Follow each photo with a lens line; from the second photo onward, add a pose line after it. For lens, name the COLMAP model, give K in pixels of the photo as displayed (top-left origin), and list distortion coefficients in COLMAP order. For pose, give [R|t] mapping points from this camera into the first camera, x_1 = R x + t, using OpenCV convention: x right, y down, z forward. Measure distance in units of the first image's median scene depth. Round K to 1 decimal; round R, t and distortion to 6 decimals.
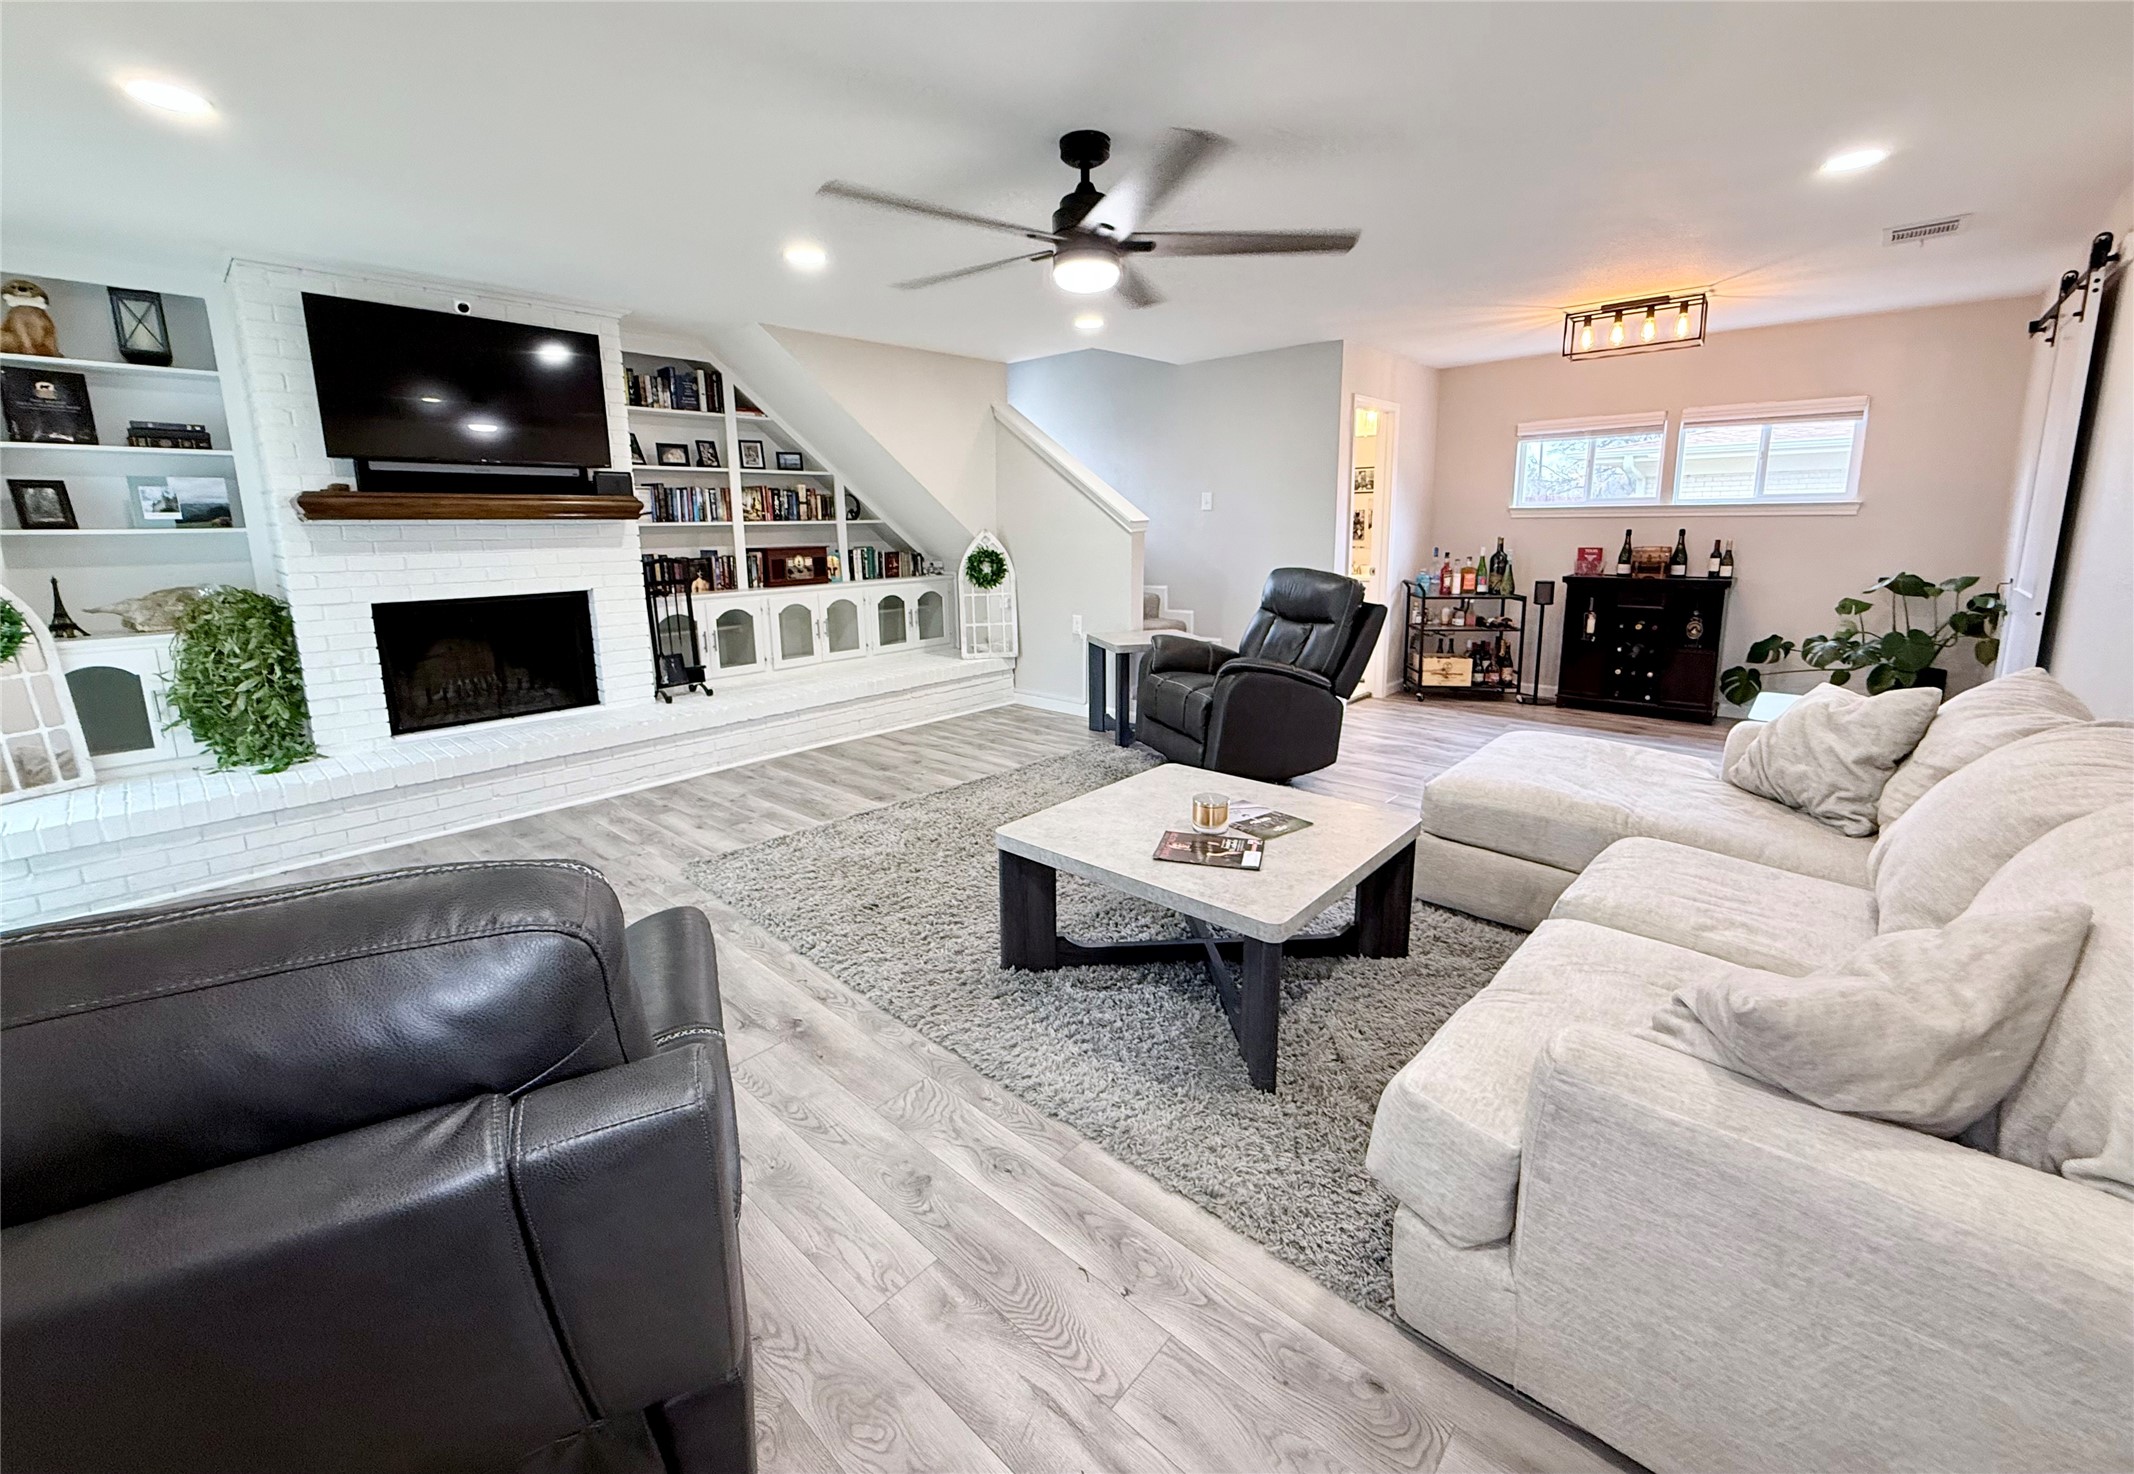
lens RADIAL K [[853.2, 0, 1062.0], [0, 853.2, 678.1], [0, 0, 1]] dist [-0.004221, 0.002131]
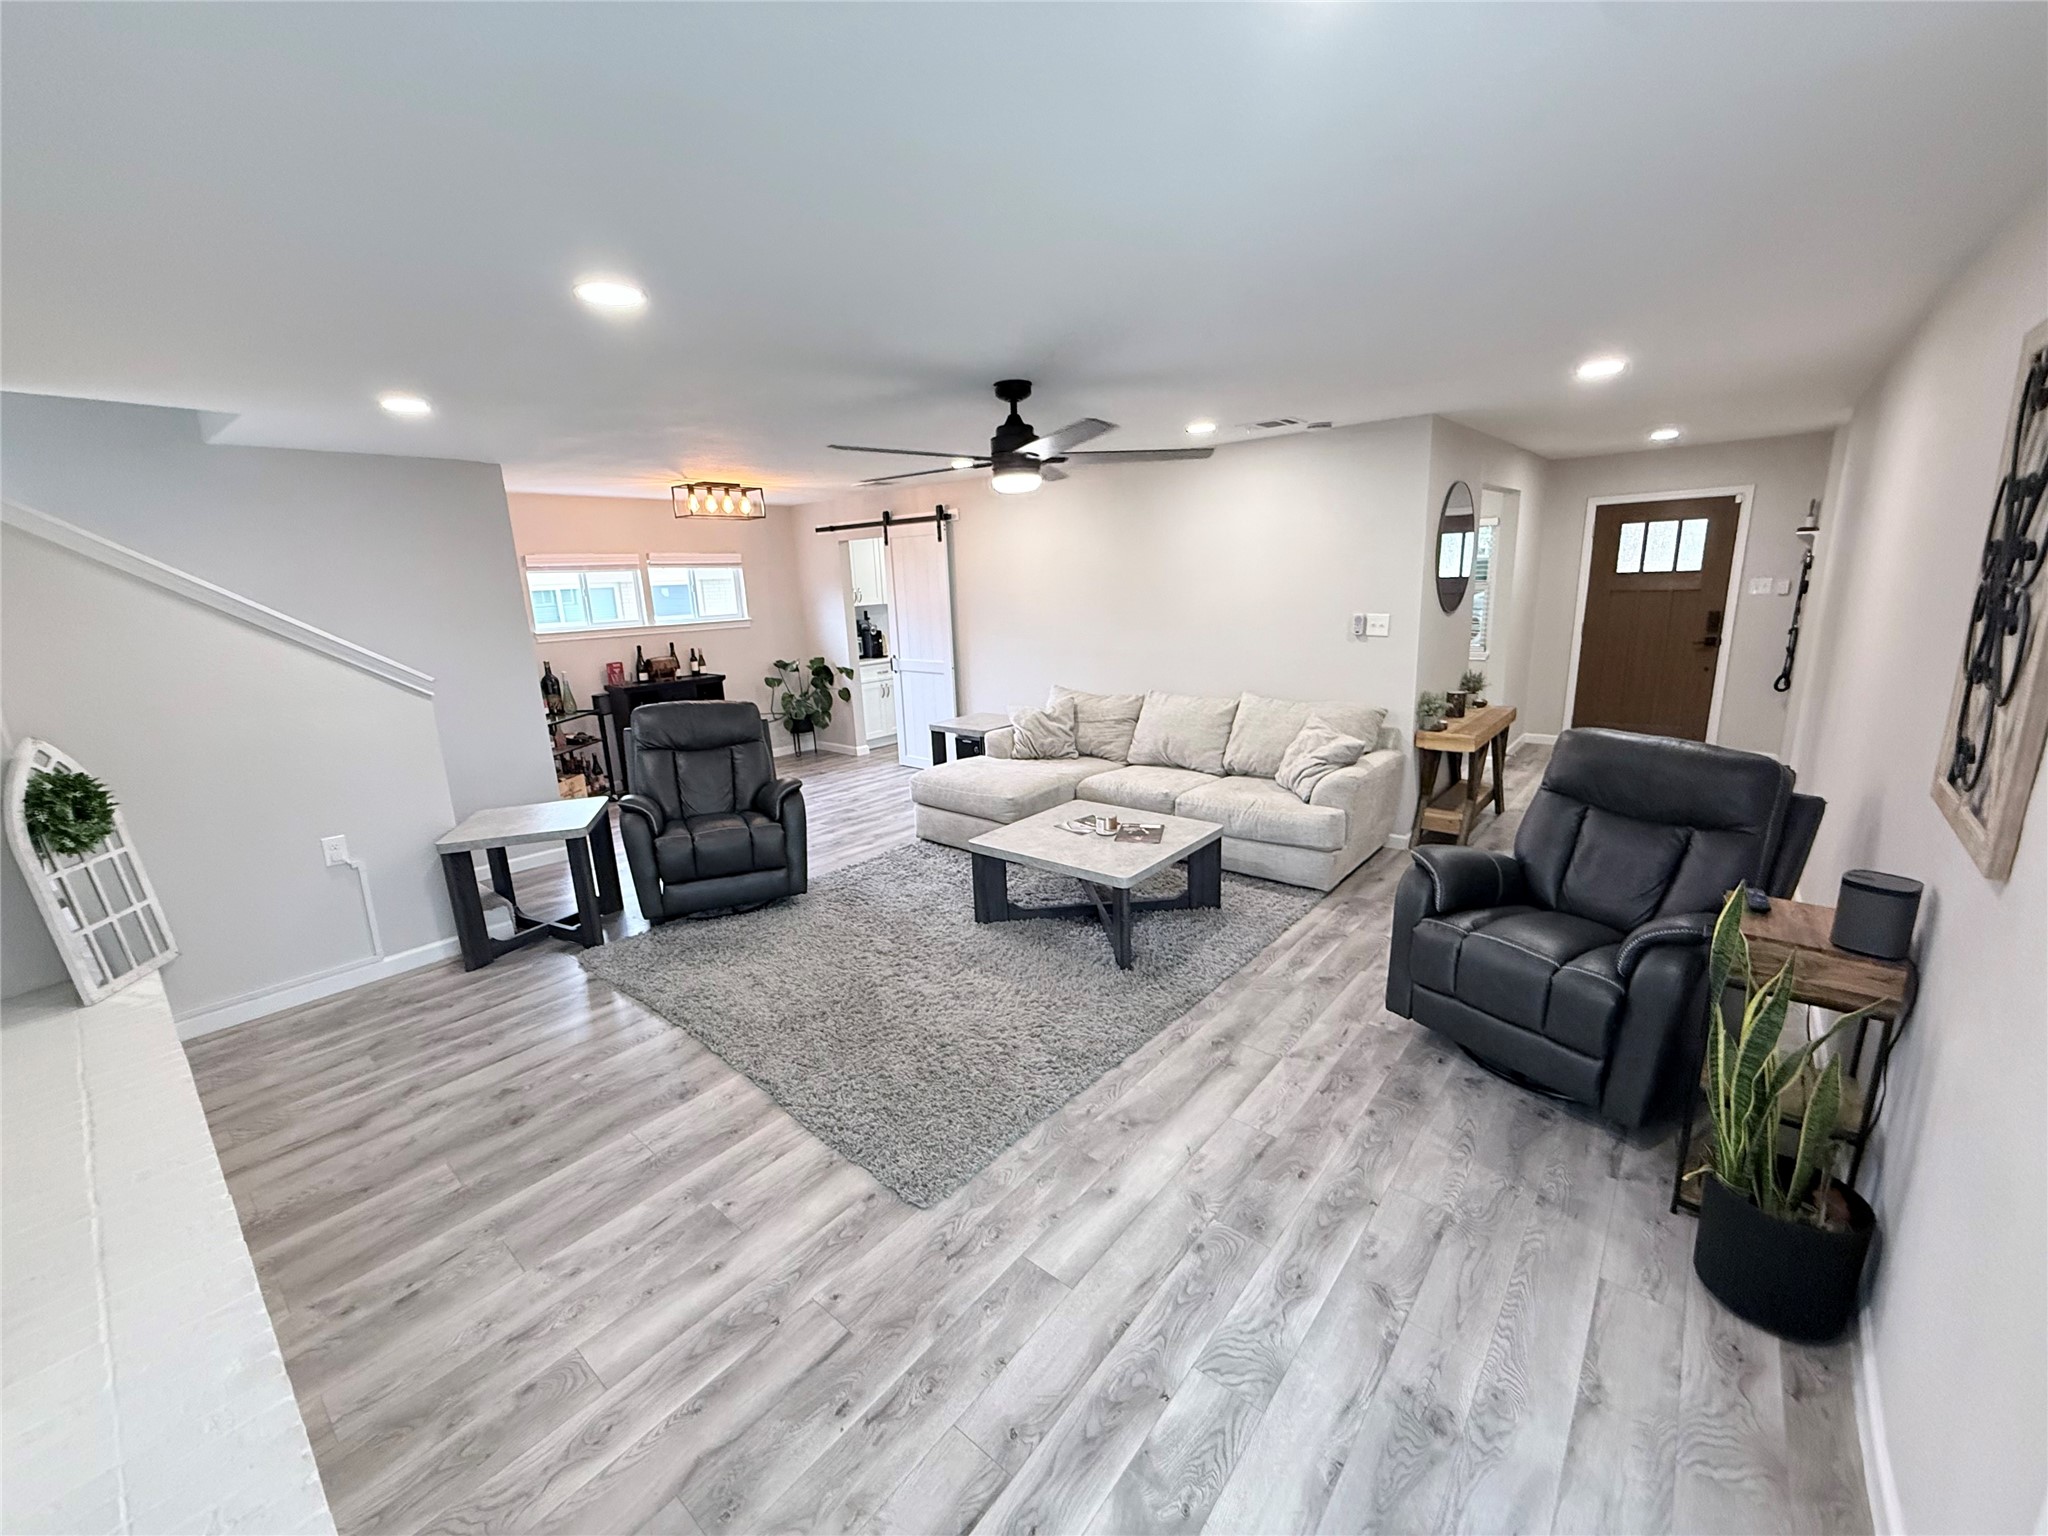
lens RADIAL K [[822.6, 0, 1017.7], [0, 822.6, 764.6], [0, 0, 1]] dist [0.008669, 0.000026]
pose [[-0.028093, -0.209966, 0.977305, -0.766646], [0.218376, 0.952786, 0.210975, -0.185830], [-0.975460, 0.219347, 0.019085, 0.612198]]
